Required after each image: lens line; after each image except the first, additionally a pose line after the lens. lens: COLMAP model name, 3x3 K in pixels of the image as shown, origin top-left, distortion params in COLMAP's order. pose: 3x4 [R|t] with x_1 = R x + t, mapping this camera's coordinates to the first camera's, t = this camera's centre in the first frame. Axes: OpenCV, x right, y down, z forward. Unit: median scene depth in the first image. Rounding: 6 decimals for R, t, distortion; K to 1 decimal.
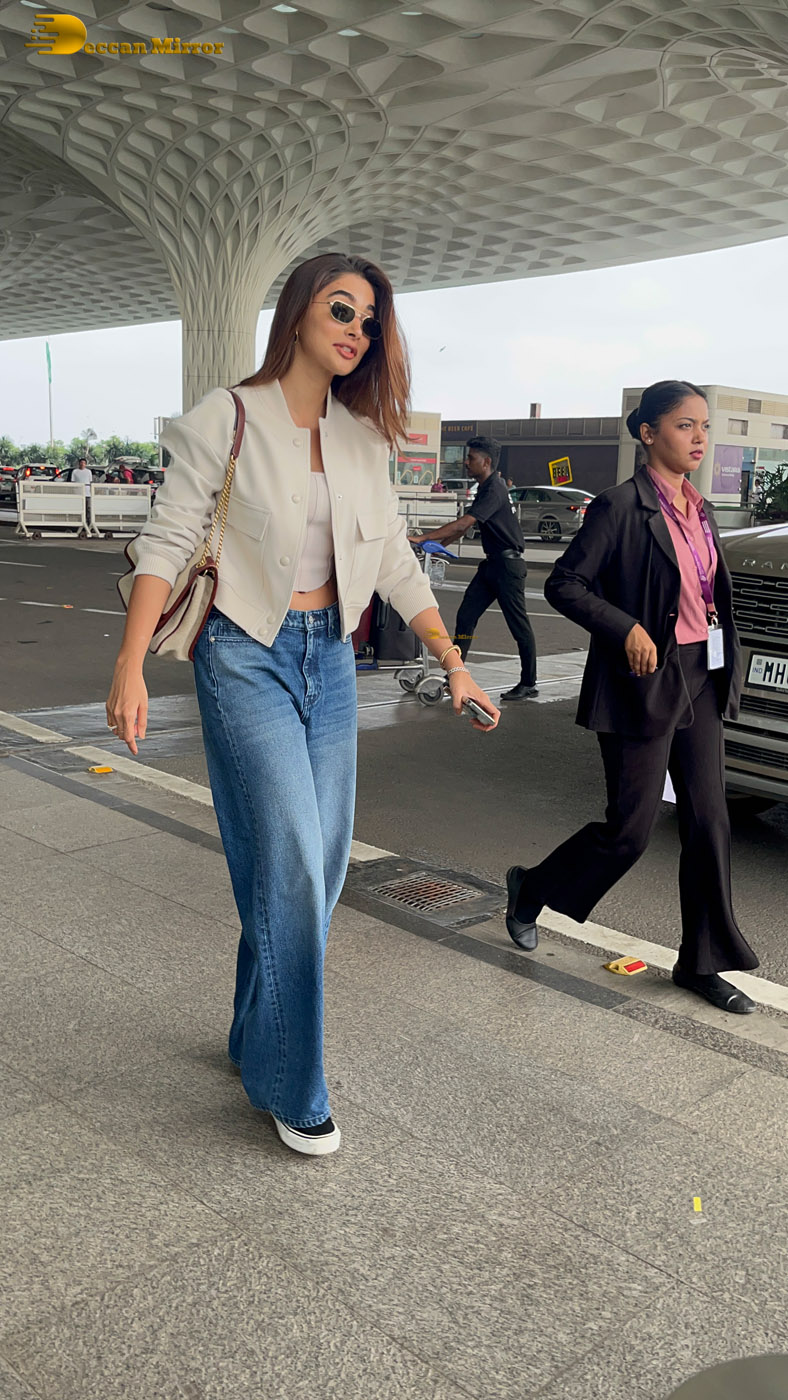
lens RADIAL K [[1217.5, 0, 391.1], [0, 1217.5, 718.3], [0, 0, 1]] dist [0.038542, -0.040458]
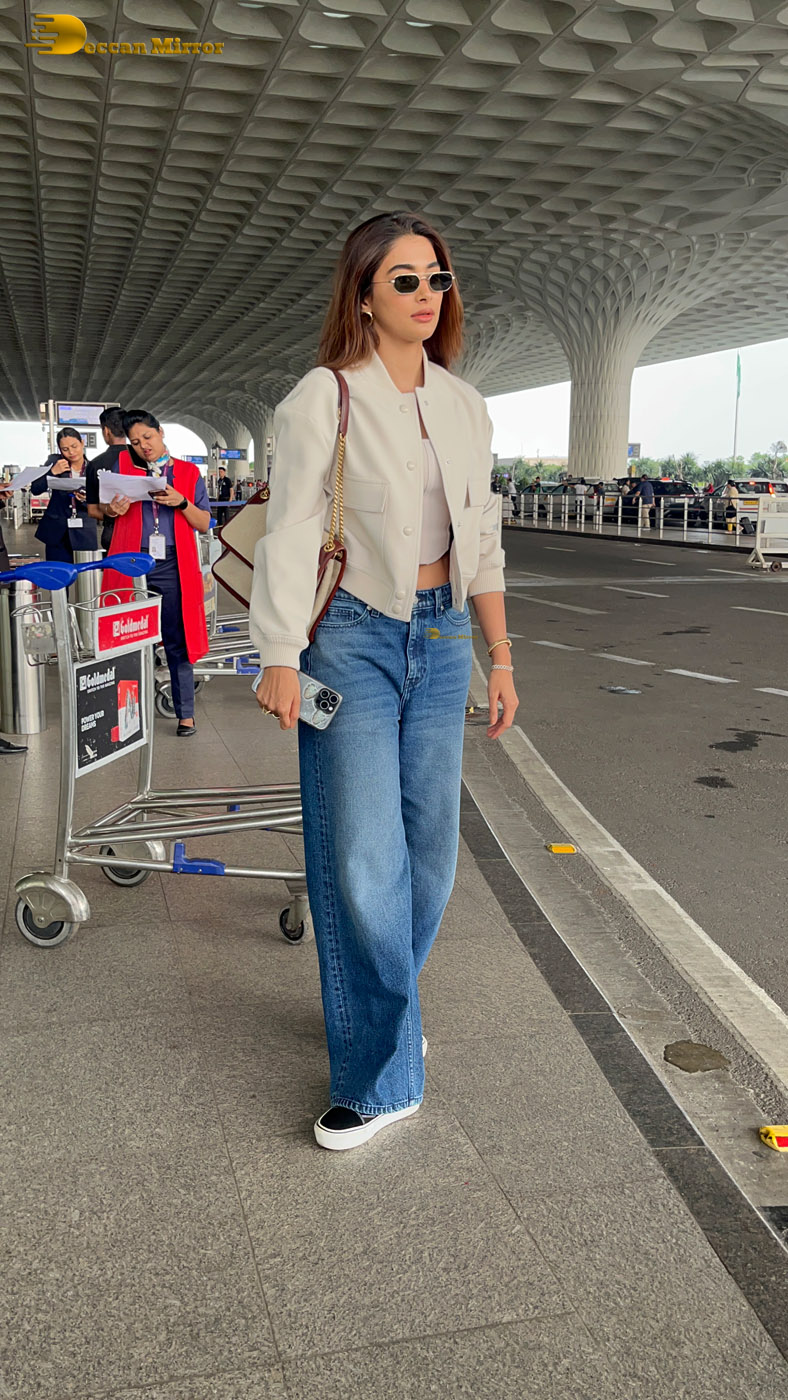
lens RADIAL K [[1217.5, 0, 412.6], [0, 1217.5, 709.7], [0, 0, 1]] dist [0.038542, -0.040458]
pose [[0.873197, 0.068809, -0.482486, -0.052994], [-0.078400, 0.996922, 0.000289, -0.019272], [0.481021, 0.037574, 0.875904, 0.099551]]
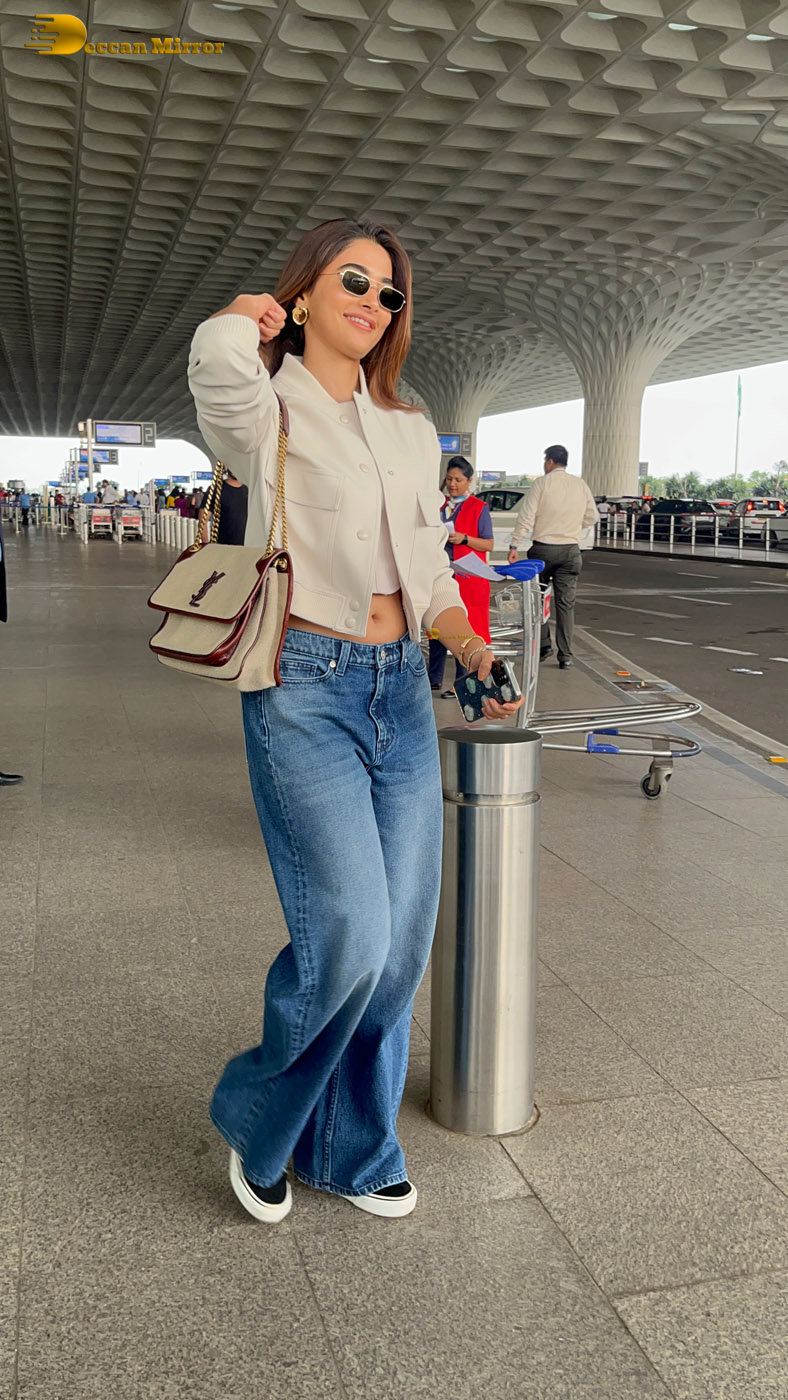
lens RADIAL K [[1217.5, 0, 433.3], [0, 1217.5, 710.1], [0, 0, 1]] dist [0.038542, -0.040458]
pose [[0.882498, 0.062986, -0.466079, -0.056820], [-0.078210, 0.996847, -0.013373, -0.011399], [0.463767, 0.048254, 0.884642, 0.052865]]
